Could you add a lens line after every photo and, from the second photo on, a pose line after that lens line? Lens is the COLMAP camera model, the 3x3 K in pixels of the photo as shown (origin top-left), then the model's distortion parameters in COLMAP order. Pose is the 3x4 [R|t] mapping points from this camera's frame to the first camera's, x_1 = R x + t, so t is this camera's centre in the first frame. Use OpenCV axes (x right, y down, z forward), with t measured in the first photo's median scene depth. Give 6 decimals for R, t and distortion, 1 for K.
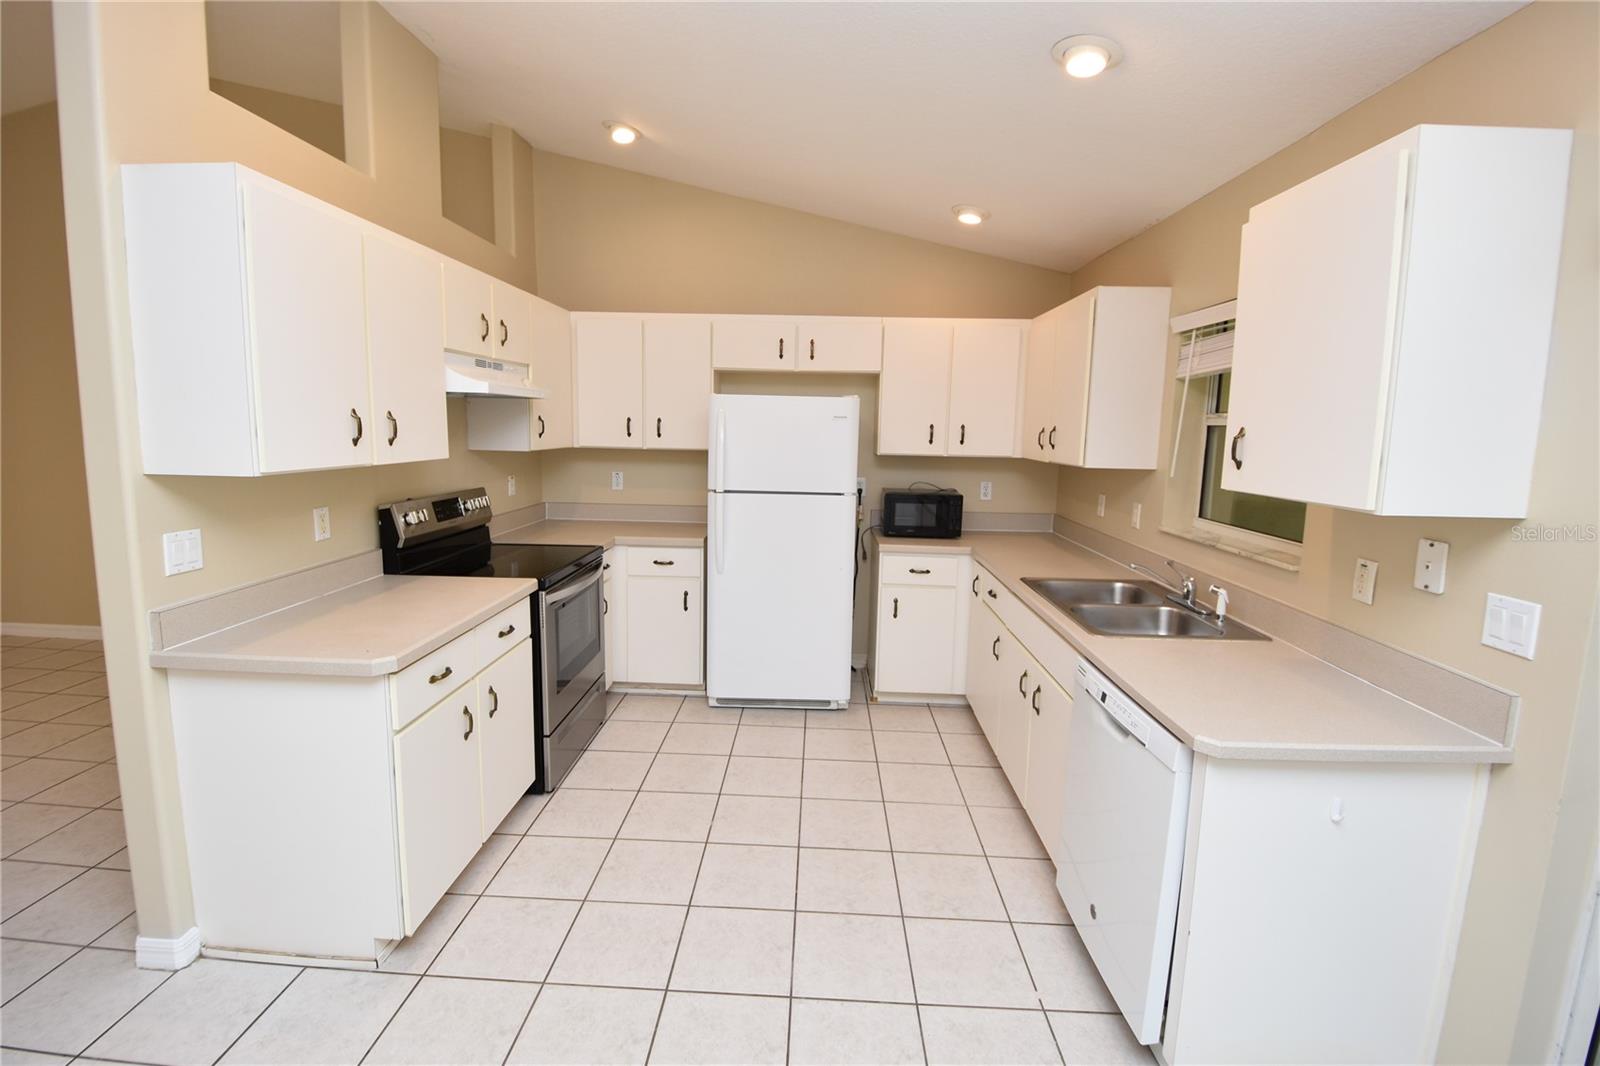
lens RADIAL K [[703.5, 0, 788.2], [0, 703.5, 525.9], [0, 0, 1]] dist [0.002531, -0.013976]
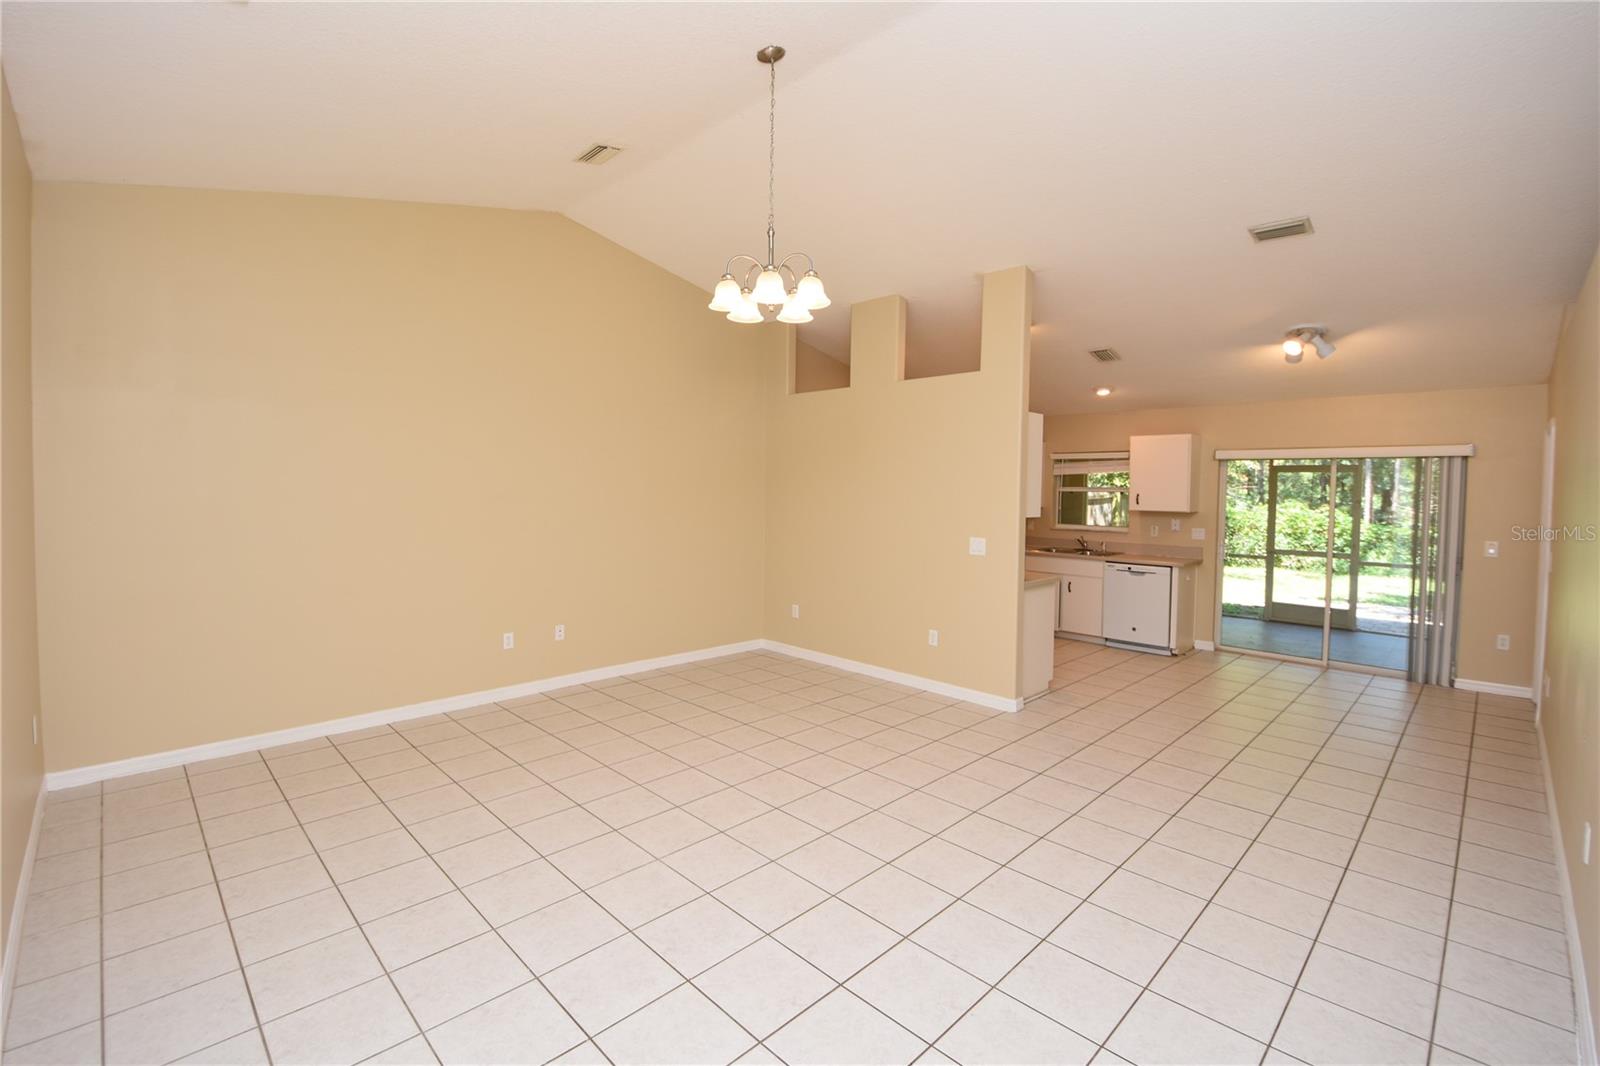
lens RADIAL K [[703.5, 0, 799.9], [0, 703.5, 514.4], [0, 0, 1]] dist [0.002531, -0.013976]
pose [[0.673713, -0.039034, 0.737962, -1.782284], [0.106914, 0.993246, -0.045069, -0.026096], [-0.731218, 0.109262, 0.673336, -0.112357]]
